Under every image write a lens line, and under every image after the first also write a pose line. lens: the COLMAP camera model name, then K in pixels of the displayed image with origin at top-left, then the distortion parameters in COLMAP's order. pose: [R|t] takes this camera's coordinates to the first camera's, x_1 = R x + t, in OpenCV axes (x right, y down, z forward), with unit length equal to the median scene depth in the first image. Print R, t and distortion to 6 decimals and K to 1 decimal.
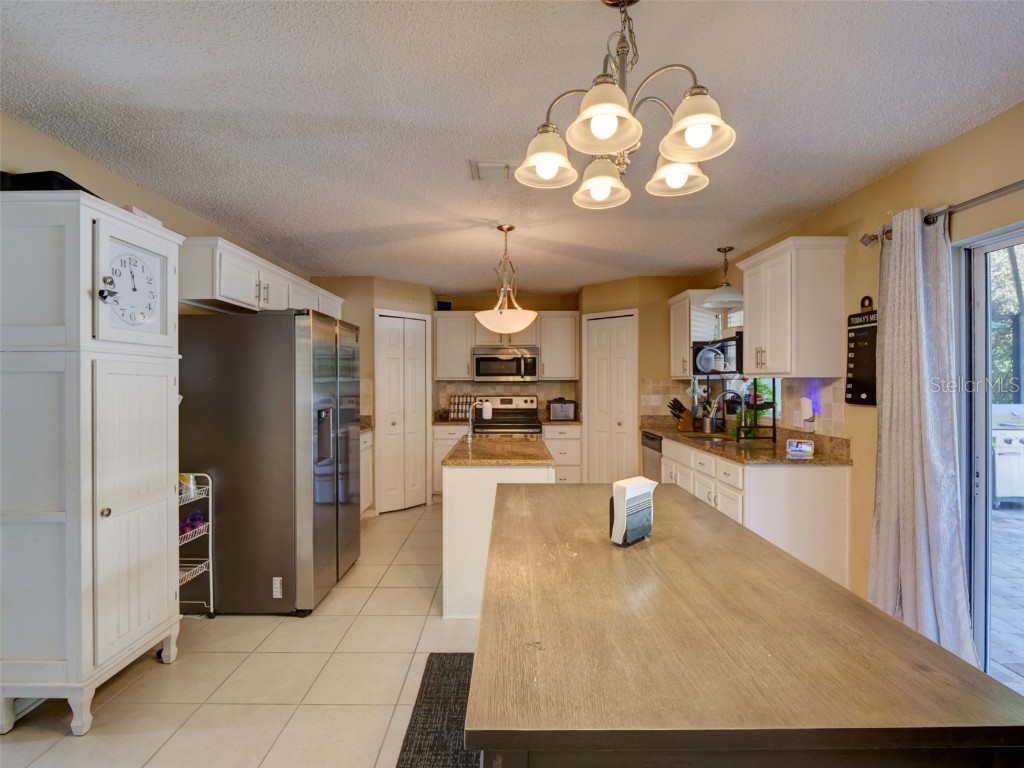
lens RADIAL K [[499.2, 0, 512.0], [0, 499.2, 384.0], [0, 0, 1]] dist [-0.012078, -0.000706]
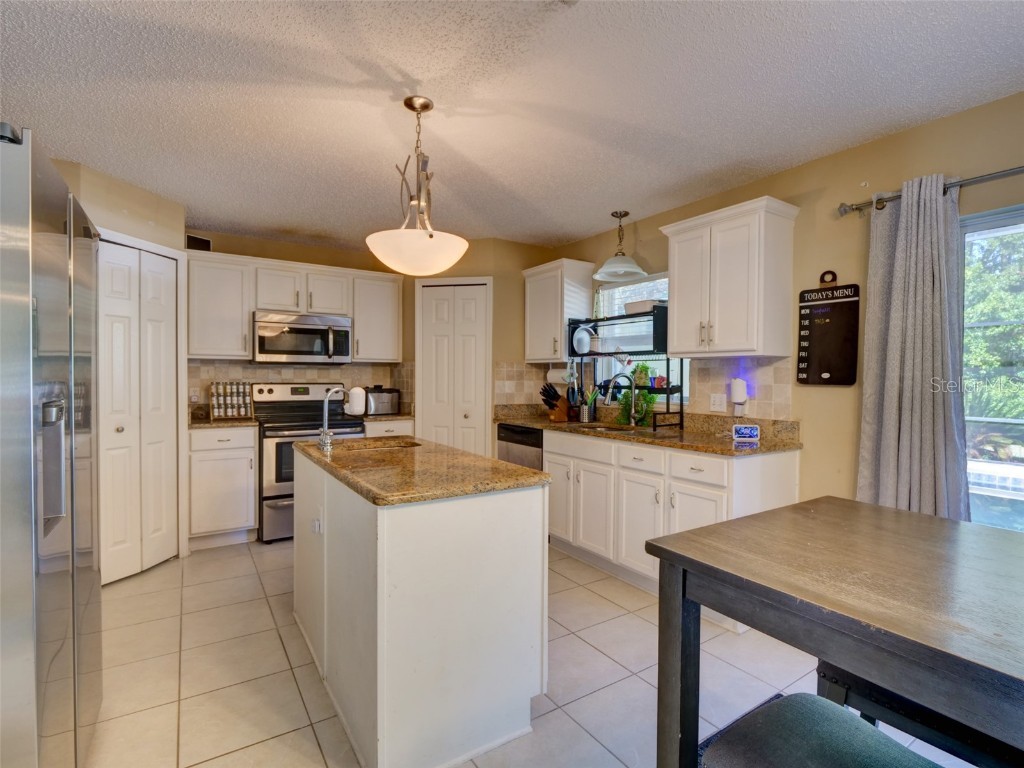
lens RADIAL K [[499.2, 0, 512.0], [0, 499.2, 384.0], [0, 0, 1]] dist [-0.012078, -0.000706]
pose [[0.842738, -0.000939, 0.538323, -0.187240], [-0.006042, 0.999919, 0.011204, 0.020113], [-0.538290, -0.012694, 0.842664, 0.312979]]
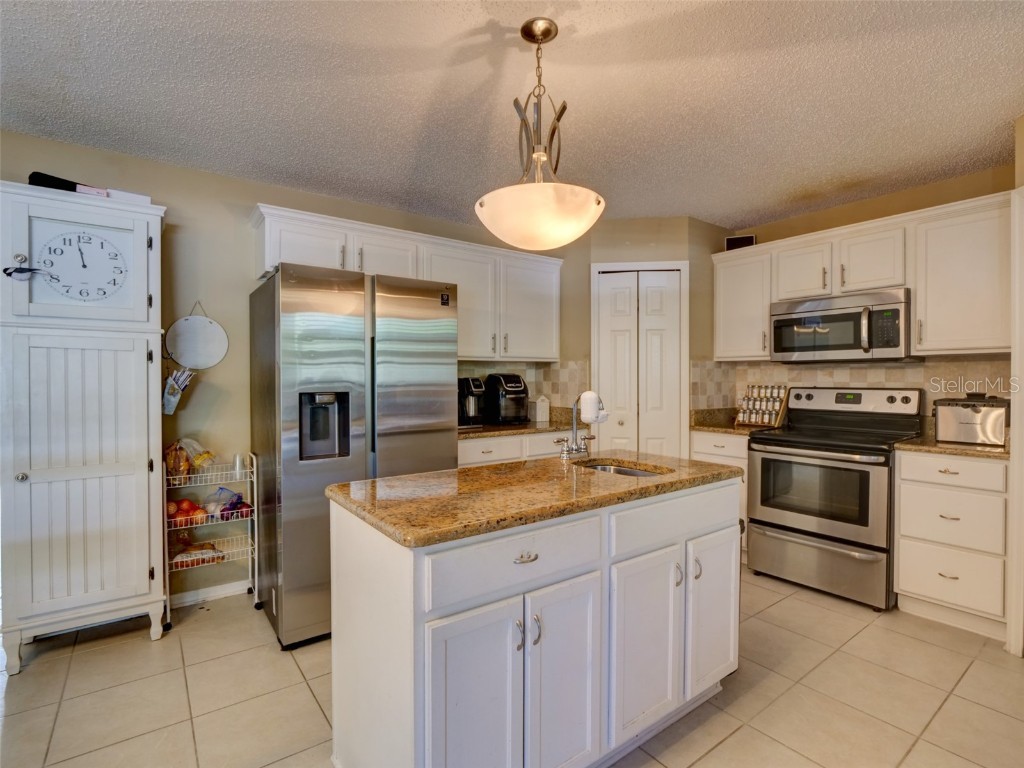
lens RADIAL K [[499.2, 0, 512.0], [0, 499.2, 384.0], [0, 0, 1]] dist [-0.012078, -0.000706]
pose [[0.587431, 0.009058, -0.809224, 0.279135], [-0.001744, 0.999949, 0.009927, 0.019956], [0.809272, -0.004420, 0.587417, 0.524983]]
